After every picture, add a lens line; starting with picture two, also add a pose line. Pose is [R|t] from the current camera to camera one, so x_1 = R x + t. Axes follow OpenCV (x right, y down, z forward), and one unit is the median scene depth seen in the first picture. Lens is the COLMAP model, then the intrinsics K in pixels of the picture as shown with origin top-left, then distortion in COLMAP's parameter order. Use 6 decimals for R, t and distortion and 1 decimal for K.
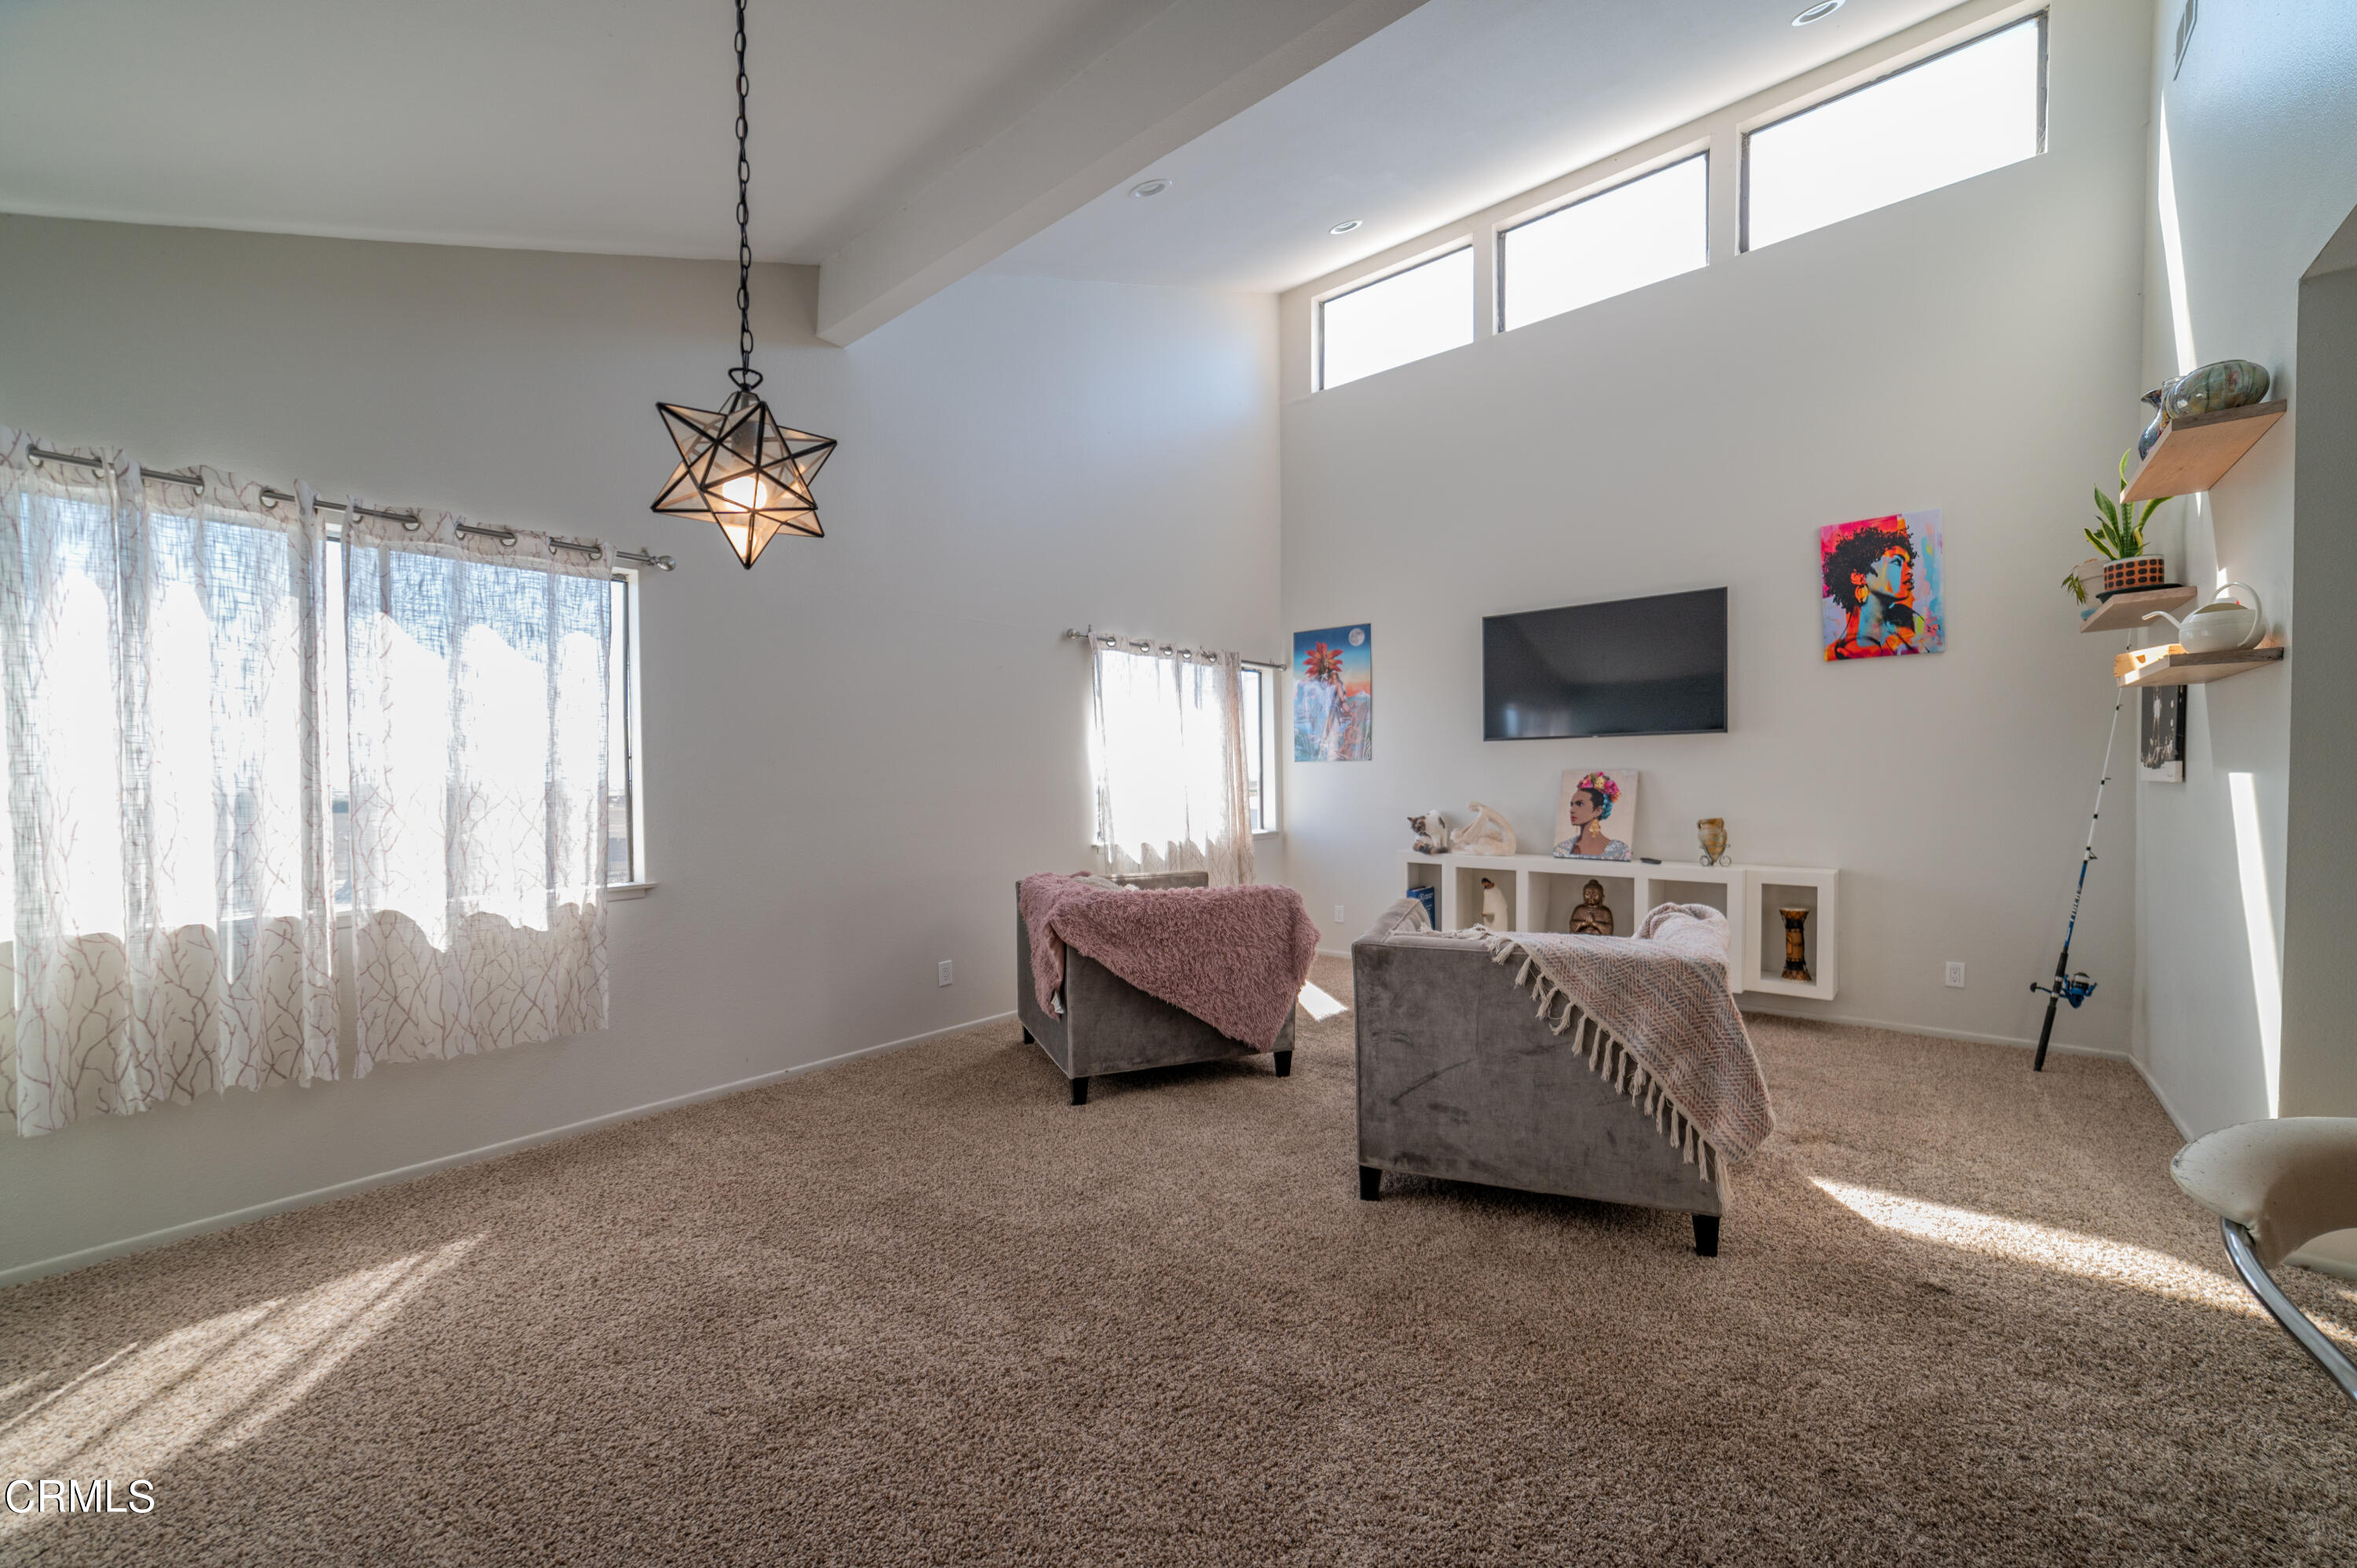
lens RADIAL K [[909.5, 0, 1187.4], [0, 909.5, 797.6], [0, 0, 1]] dist [-0.000923, -0.000260]
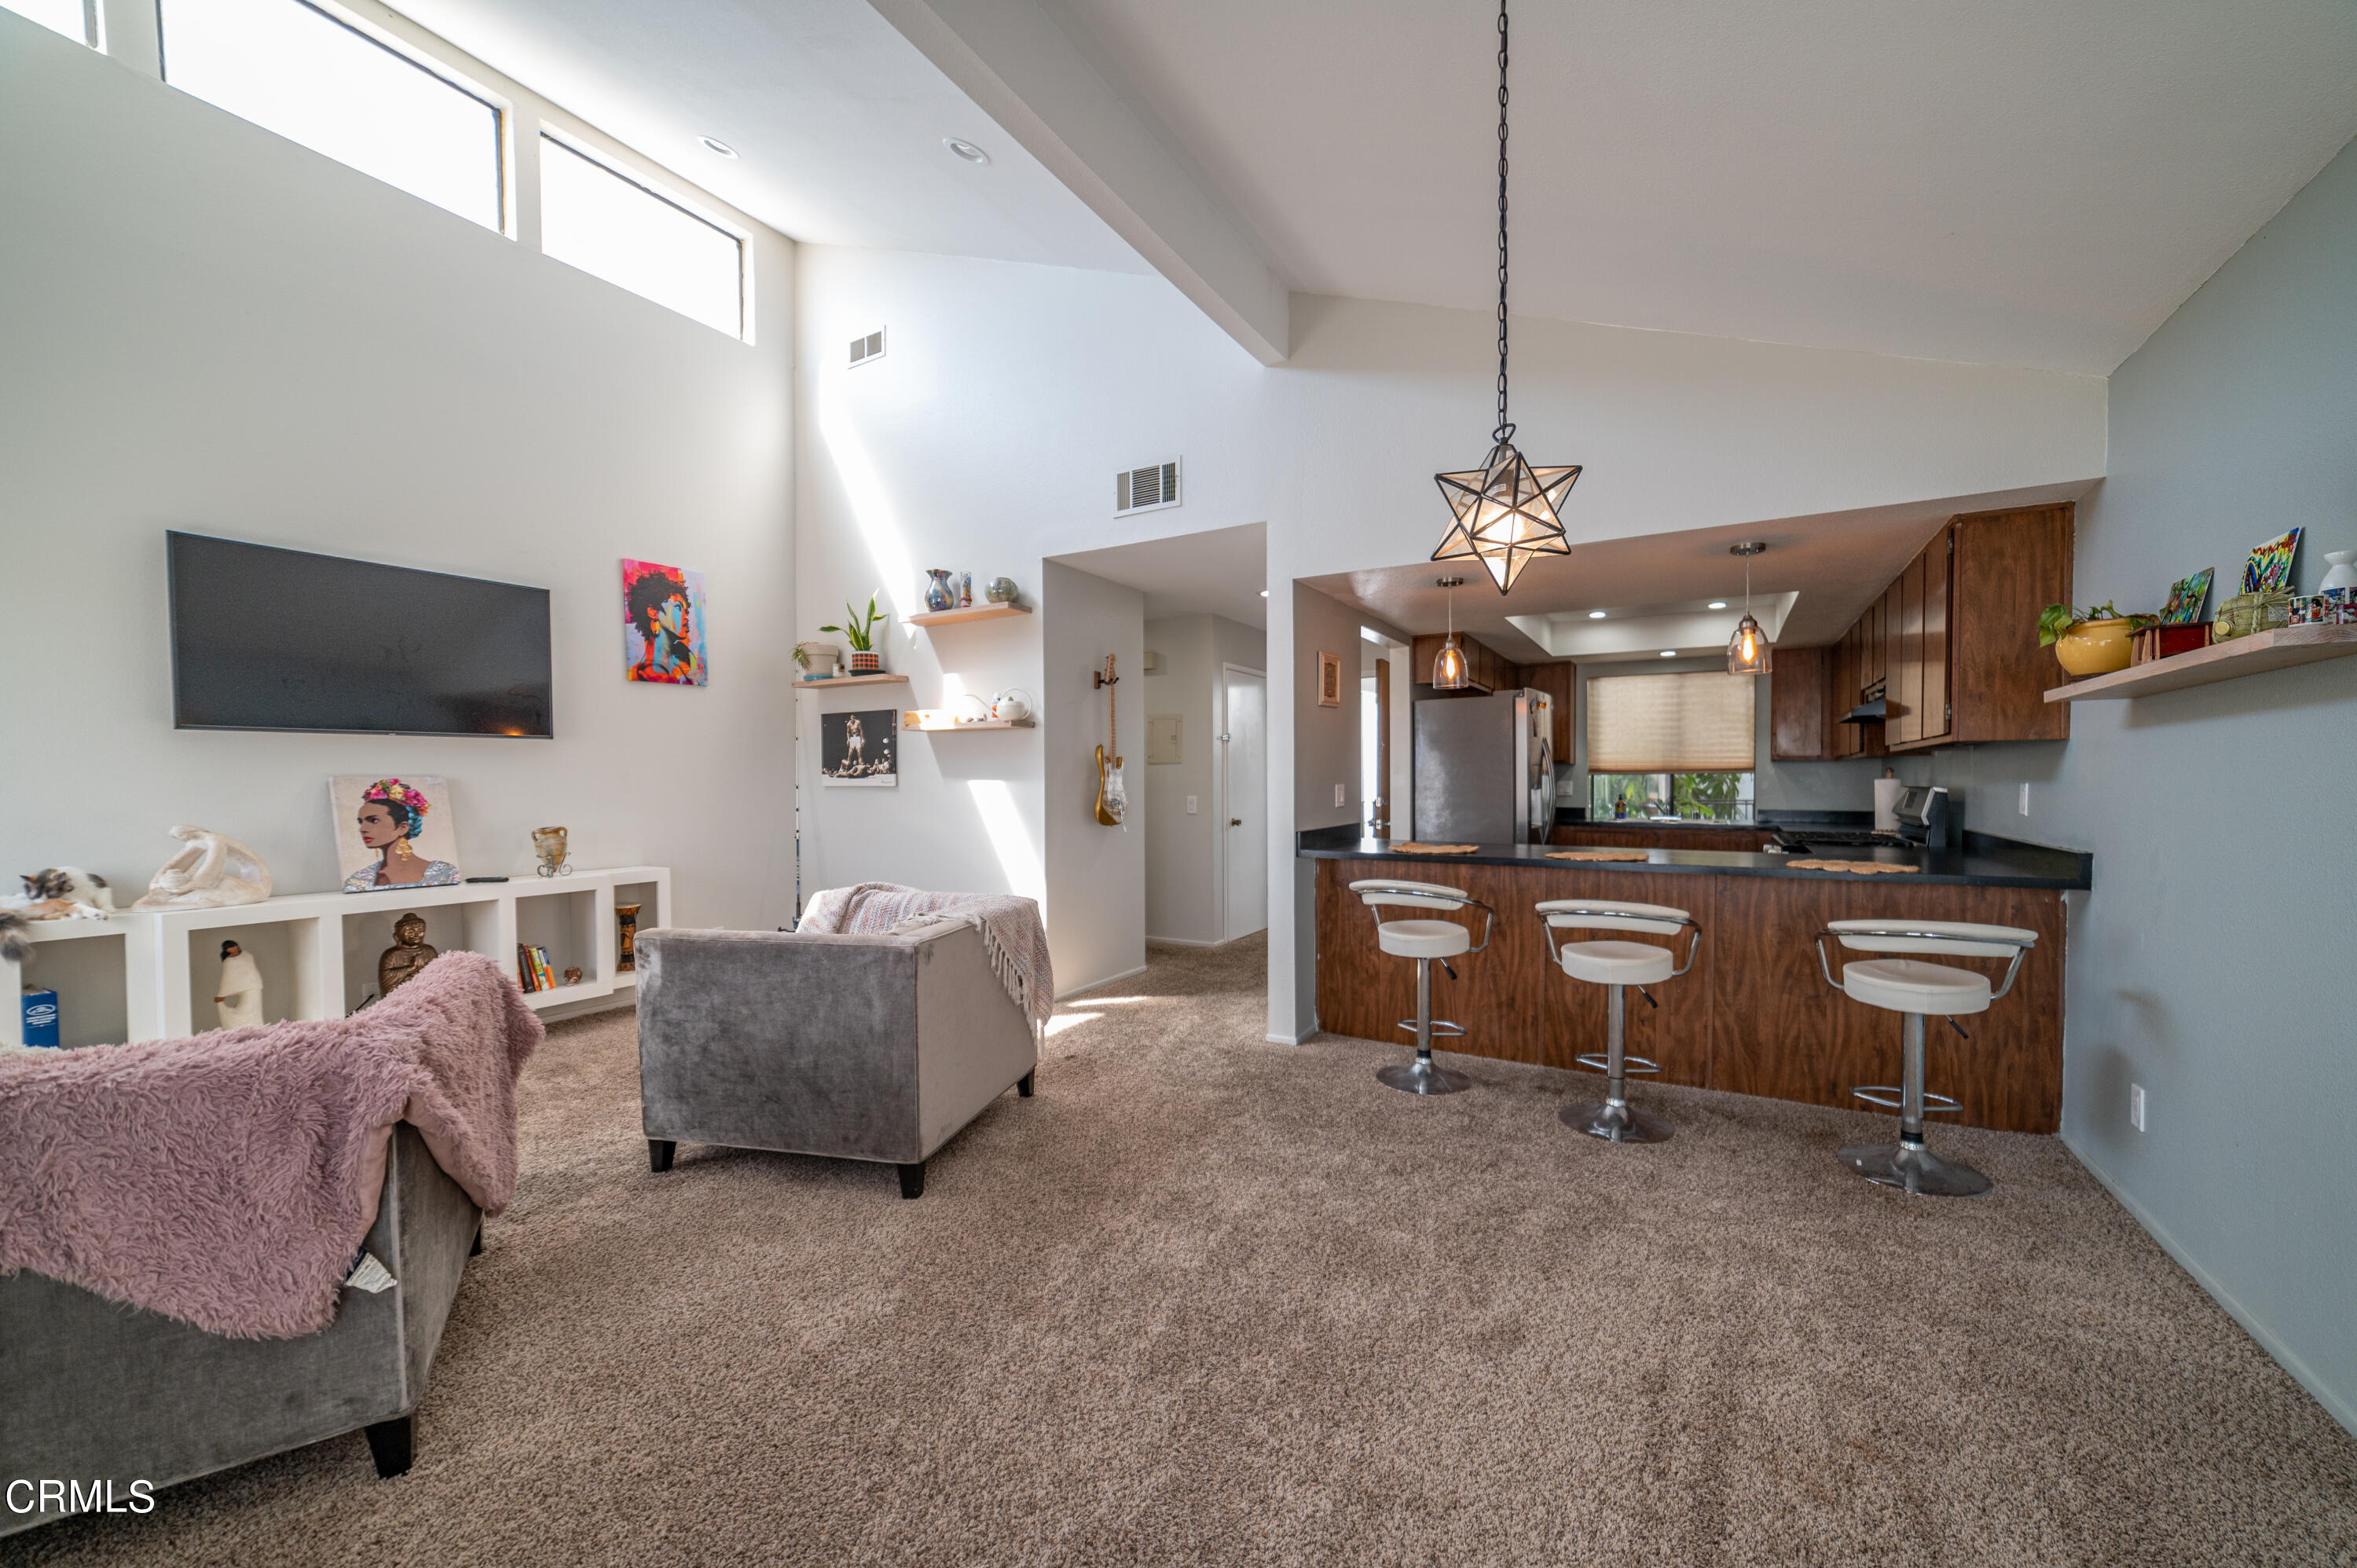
lens RADIAL K [[909.5, 0, 1187.4], [0, 909.5, 797.6], [0, 0, 1]] dist [-0.000923, -0.000260]
pose [[-0.165117, -0.012134, 0.986199, -0.513352], [0.029618, 0.999412, 0.017256, -0.005716], [-0.985829, 0.032059, -0.164660, 0.520308]]
